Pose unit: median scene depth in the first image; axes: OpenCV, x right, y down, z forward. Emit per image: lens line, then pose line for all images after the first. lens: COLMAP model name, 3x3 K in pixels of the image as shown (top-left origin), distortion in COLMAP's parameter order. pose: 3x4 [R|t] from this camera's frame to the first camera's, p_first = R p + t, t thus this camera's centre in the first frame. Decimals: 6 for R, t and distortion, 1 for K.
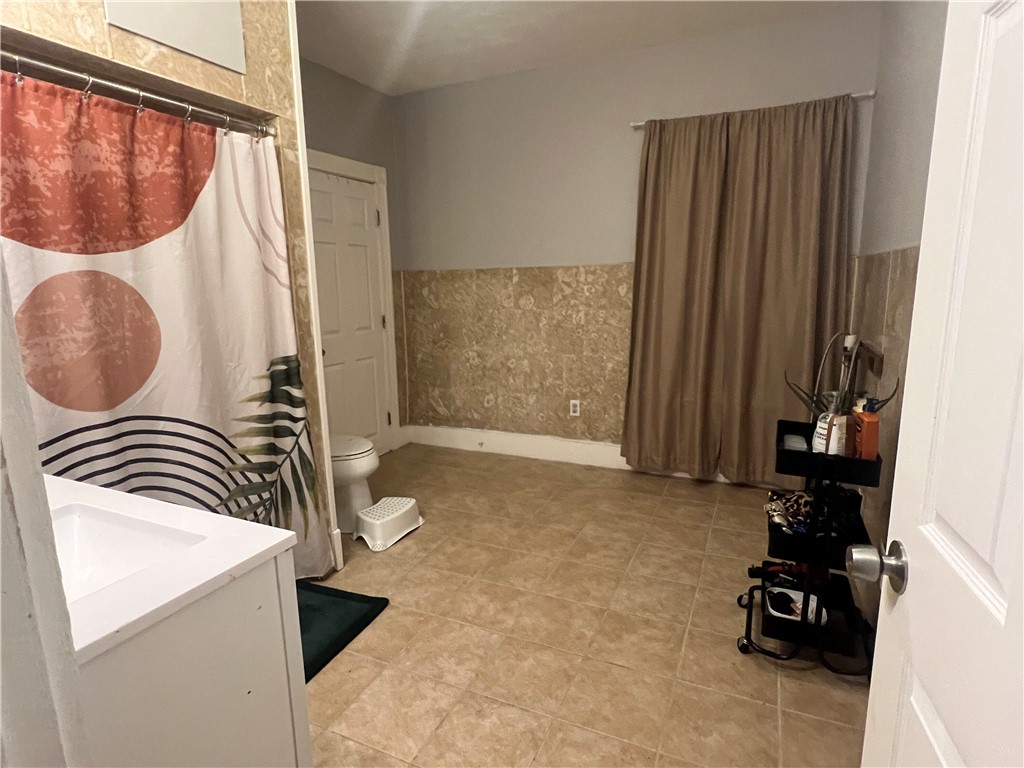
lens RADIAL K [[551.4, 0, 508.2], [0, 551.4, 378.2], [0, 0, 1]] dist [0.000470, 0.000339]
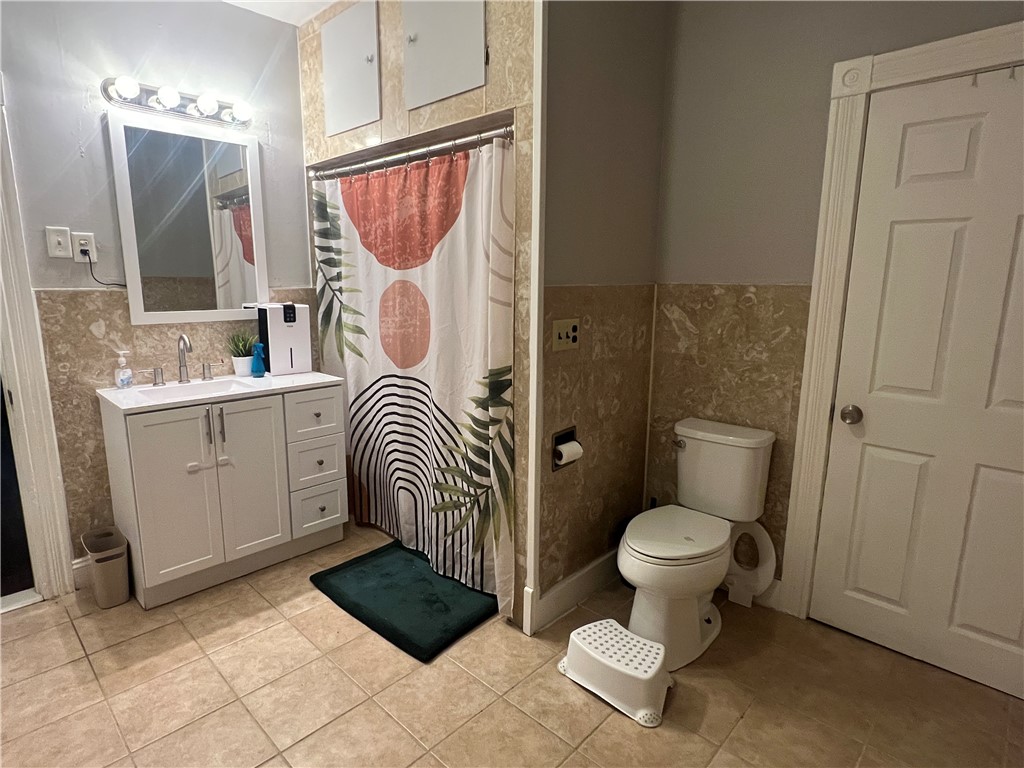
lens RADIAL K [[551.4, 0, 508.2], [0, 551.4, 378.2], [0, 0, 1]] dist [0.000470, 0.000339]
pose [[-0.319098, 0.186950, -0.929100, 0.562765], [-0.165860, 0.954205, 0.248965, -0.313653], [0.933096, 0.233544, -0.273477, 1.508798]]
